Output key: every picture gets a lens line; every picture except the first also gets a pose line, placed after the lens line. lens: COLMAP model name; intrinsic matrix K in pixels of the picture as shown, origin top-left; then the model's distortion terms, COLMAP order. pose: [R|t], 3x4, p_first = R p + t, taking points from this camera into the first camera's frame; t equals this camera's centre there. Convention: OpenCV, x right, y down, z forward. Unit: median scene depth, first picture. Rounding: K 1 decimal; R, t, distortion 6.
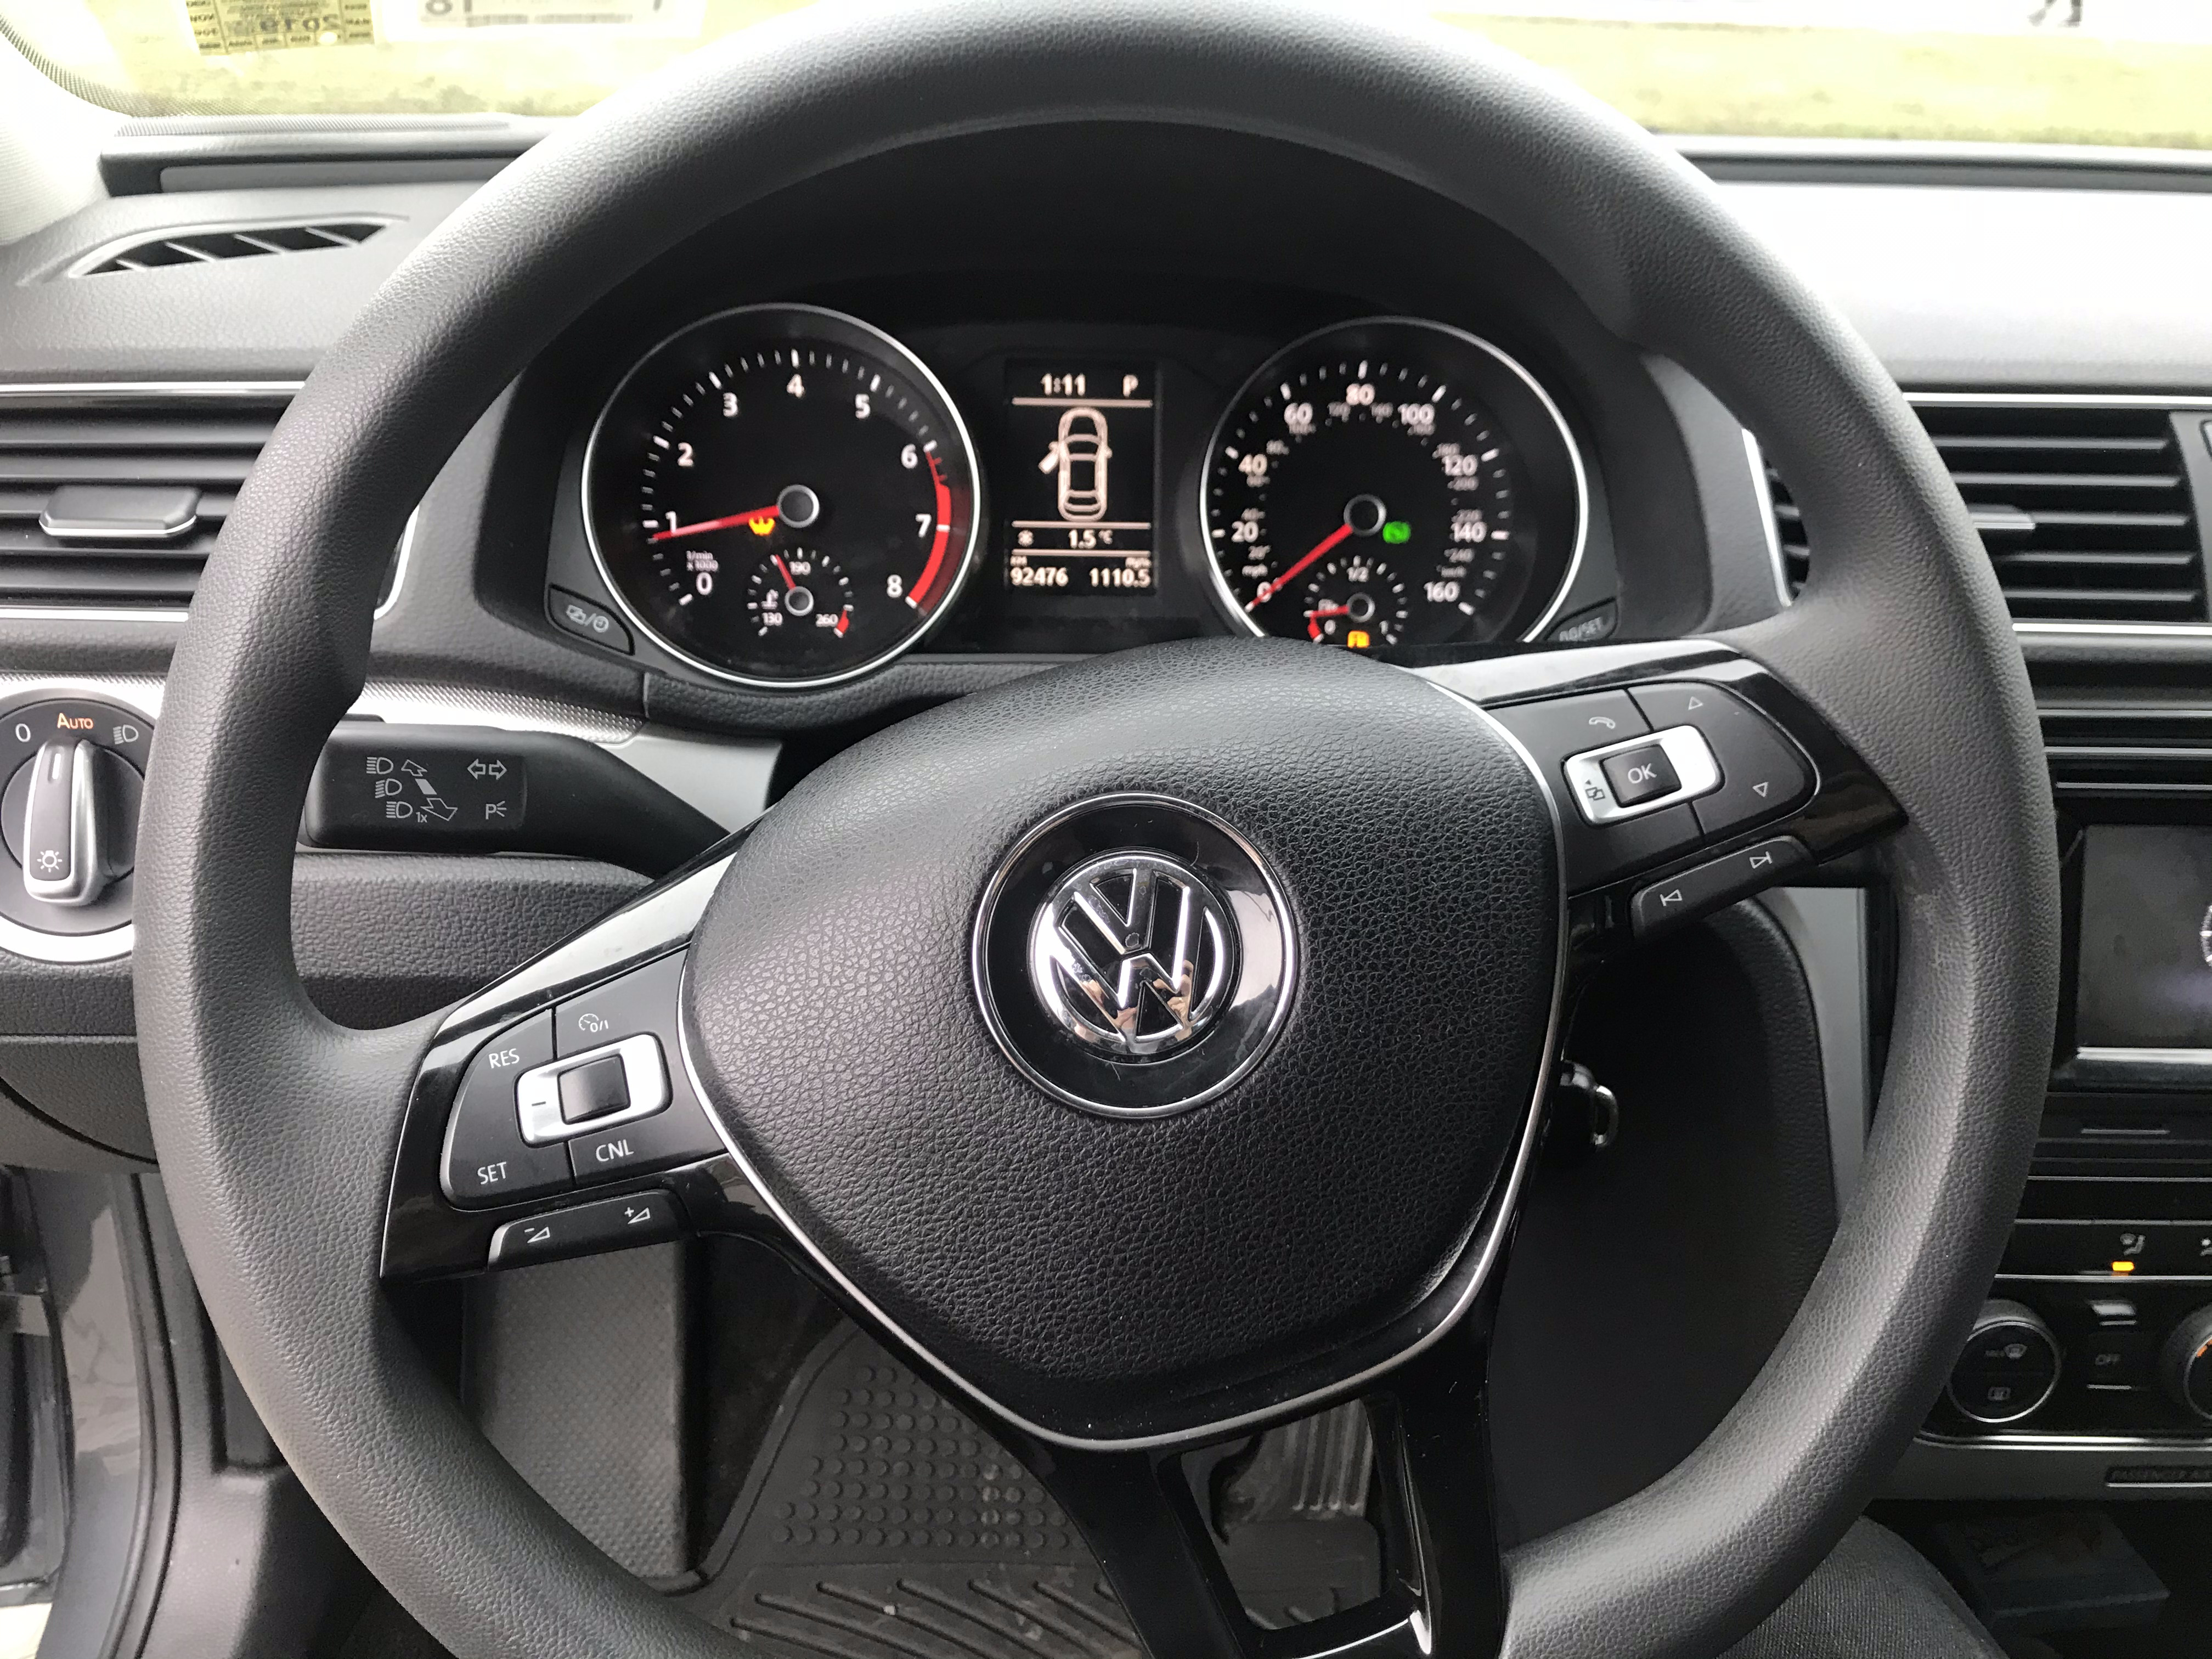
lens RADIAL K [[1826.0, 0, 1112.3], [0, 1826.0, 833.1], [0, 0, 1]] dist [0.035014, -0.035513]
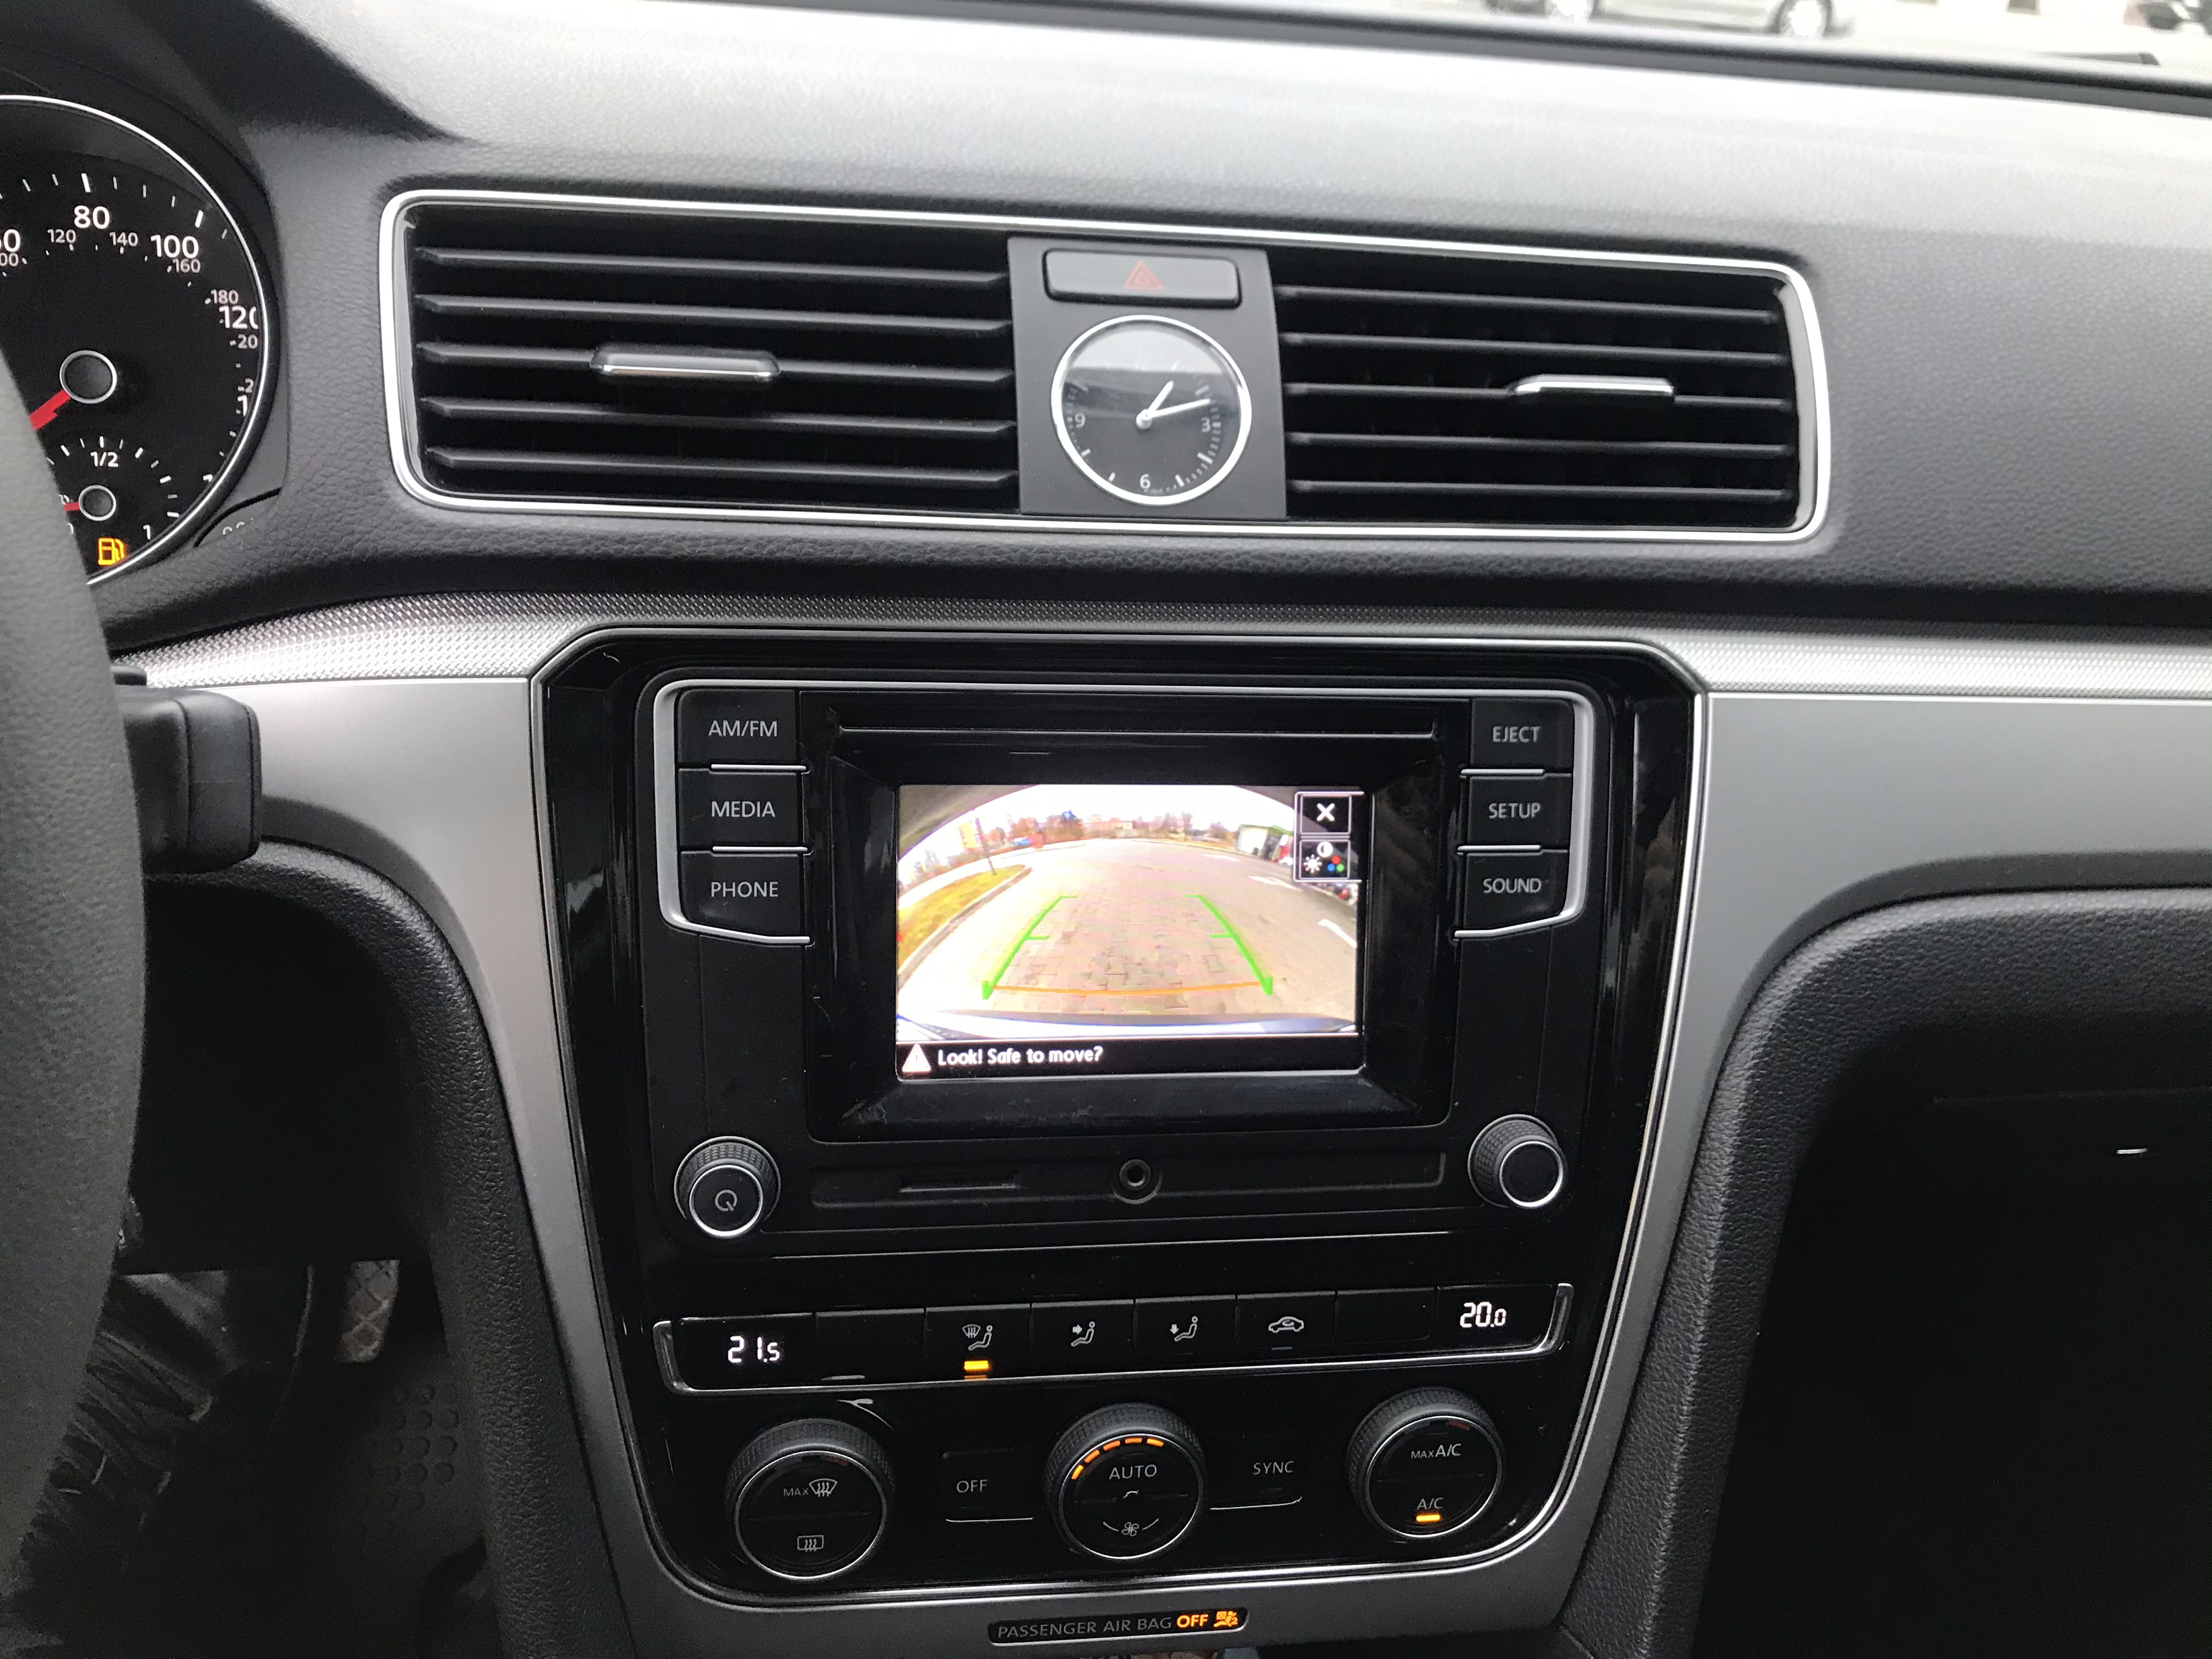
lens RADIAL K [[1826.0, 0, 1099.7], [0, 1826.0, 827.7], [0, 0, 1]] dist [0.035014, -0.035513]
pose [[0.994709, -0.012435, 0.101975, 0.525478], [0.012066, 0.999918, 0.004232, 0.011162], [-0.102019, -0.002979, 0.994778, 0.243746]]
